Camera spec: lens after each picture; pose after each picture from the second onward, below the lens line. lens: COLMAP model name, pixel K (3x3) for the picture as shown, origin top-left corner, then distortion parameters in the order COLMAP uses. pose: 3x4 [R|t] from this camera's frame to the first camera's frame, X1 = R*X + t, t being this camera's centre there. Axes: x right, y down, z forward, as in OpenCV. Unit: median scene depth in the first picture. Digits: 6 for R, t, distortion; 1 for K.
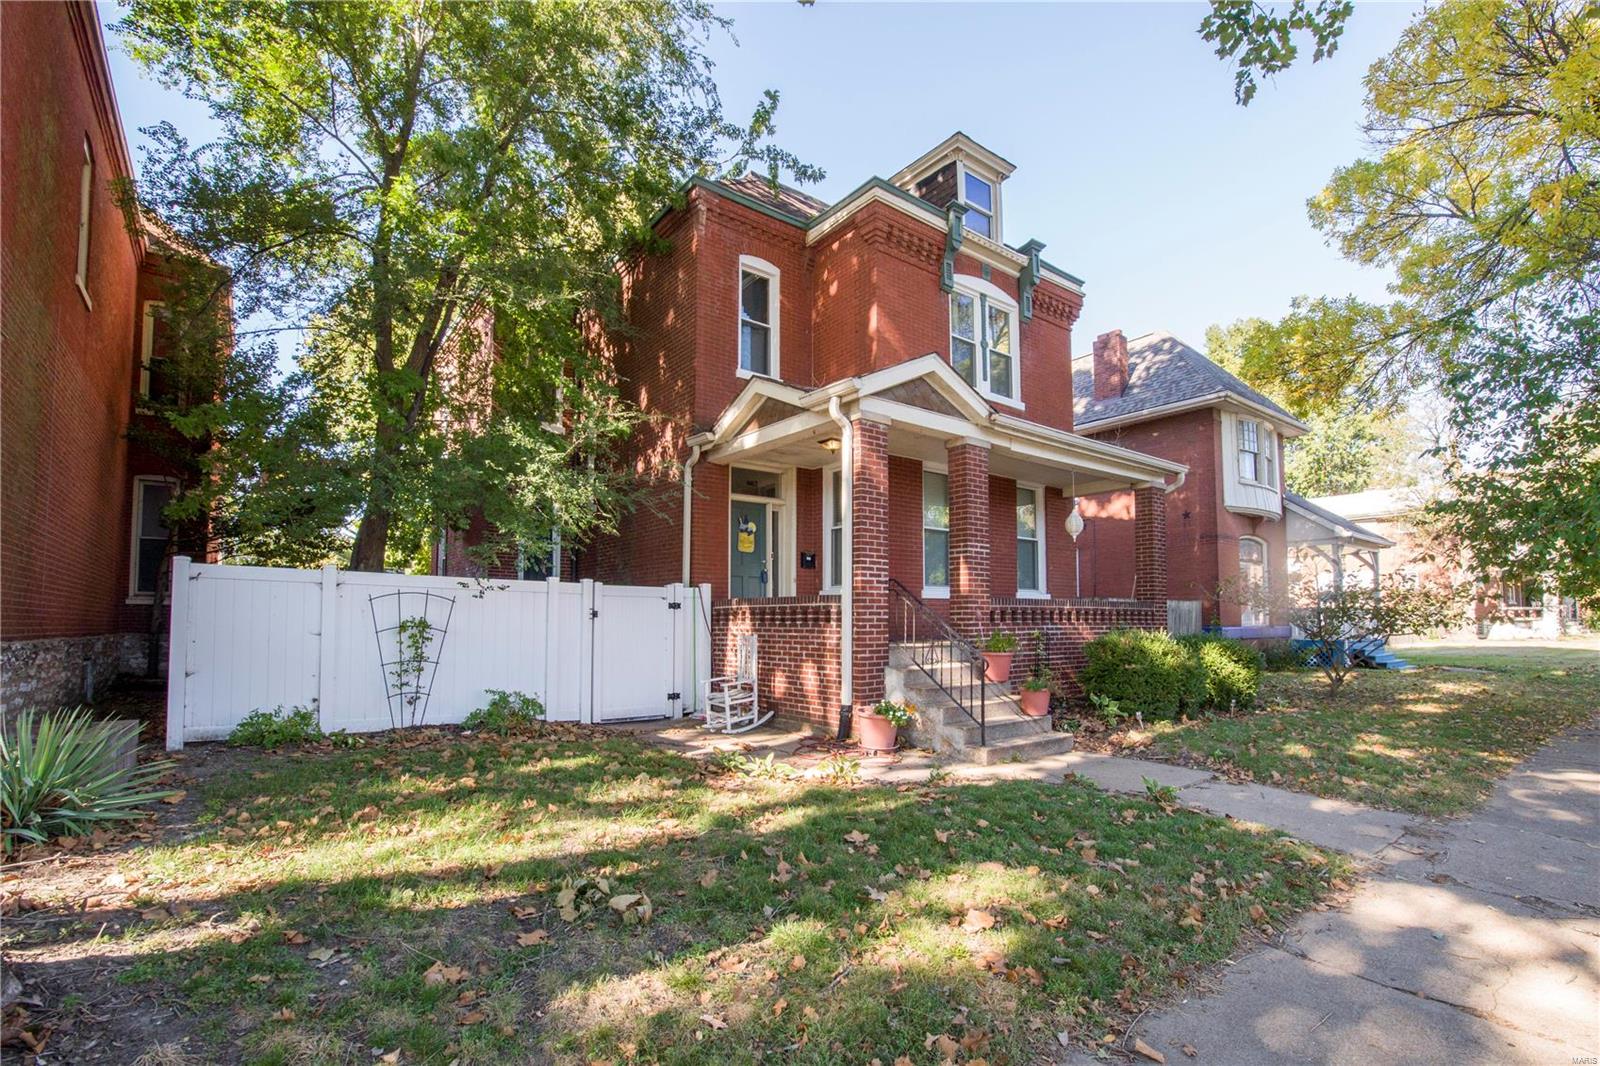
lens RADIAL K [[730.0, 0, 800.0], [0, 730.0, 591.1], [0, 0, 1]] dist [-0.000640, -0.000085]
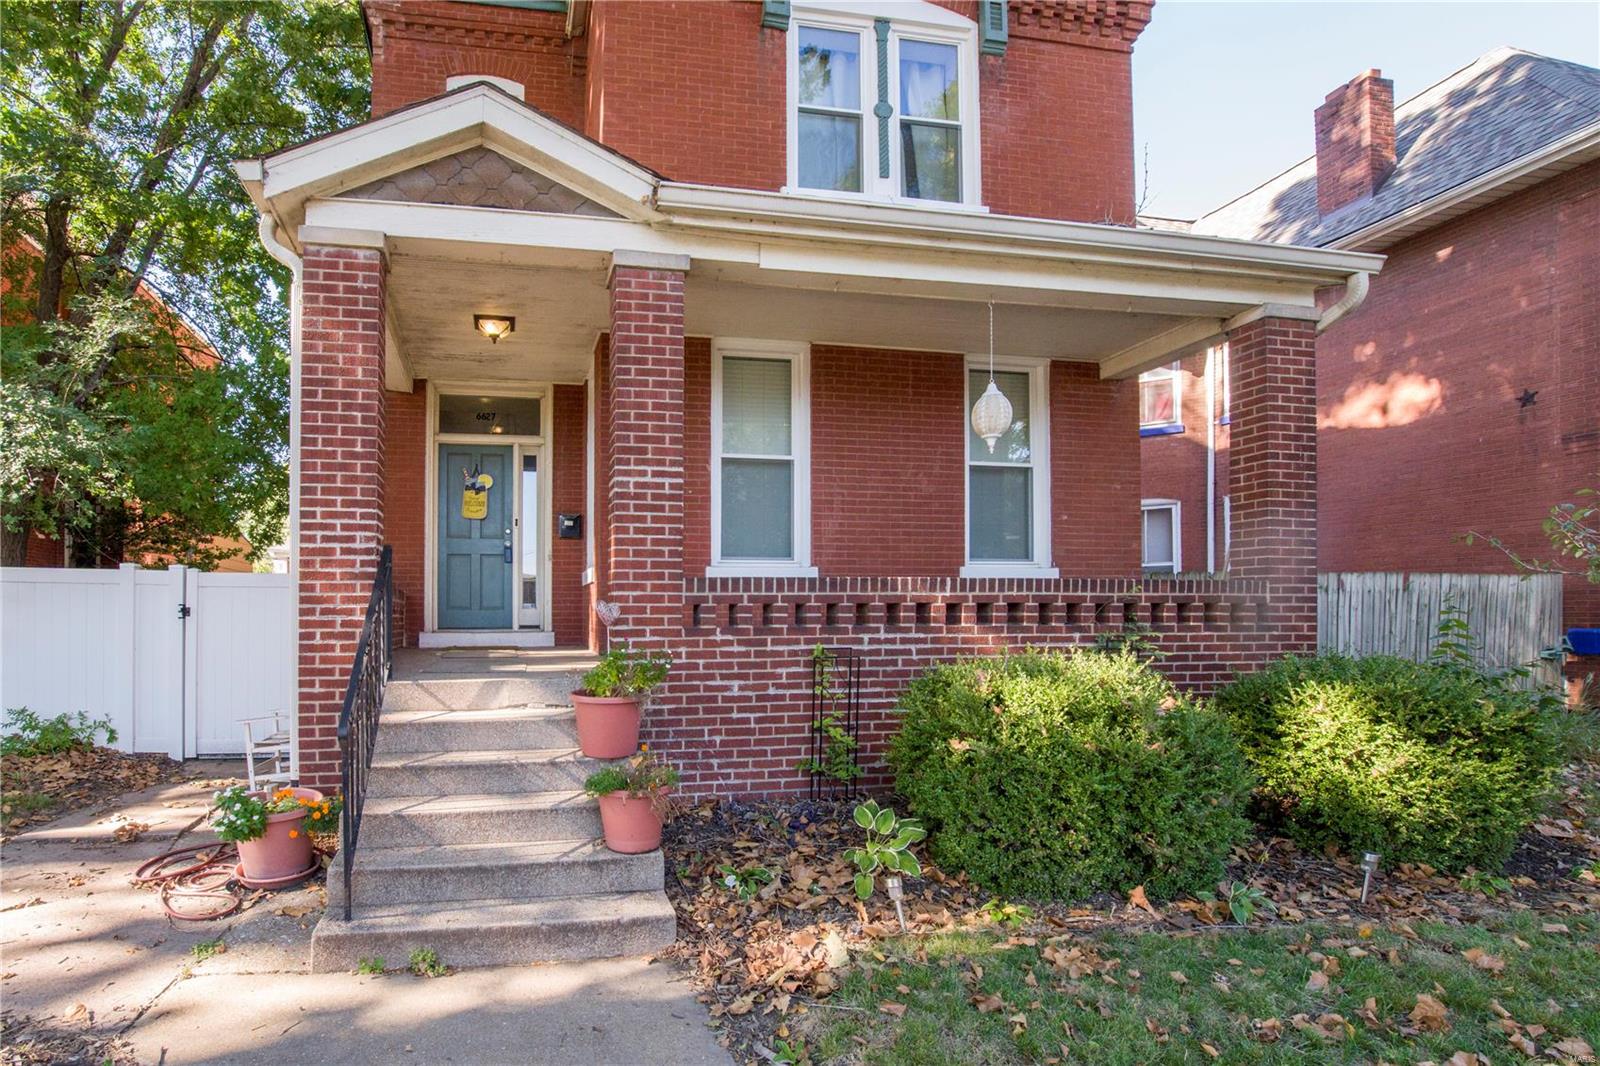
lens RADIAL K [[693.5, 0, 799.7], [0, 693.5, 607.6], [0, 0, 1]] dist [-0.019207, -0.000328]
pose [[0.877097, -0.001547, -0.480311, 0.484737], [0.020597, 0.999196, 0.034394, 0.013443], [0.479871, -0.040059, 0.876424, 0.556047]]
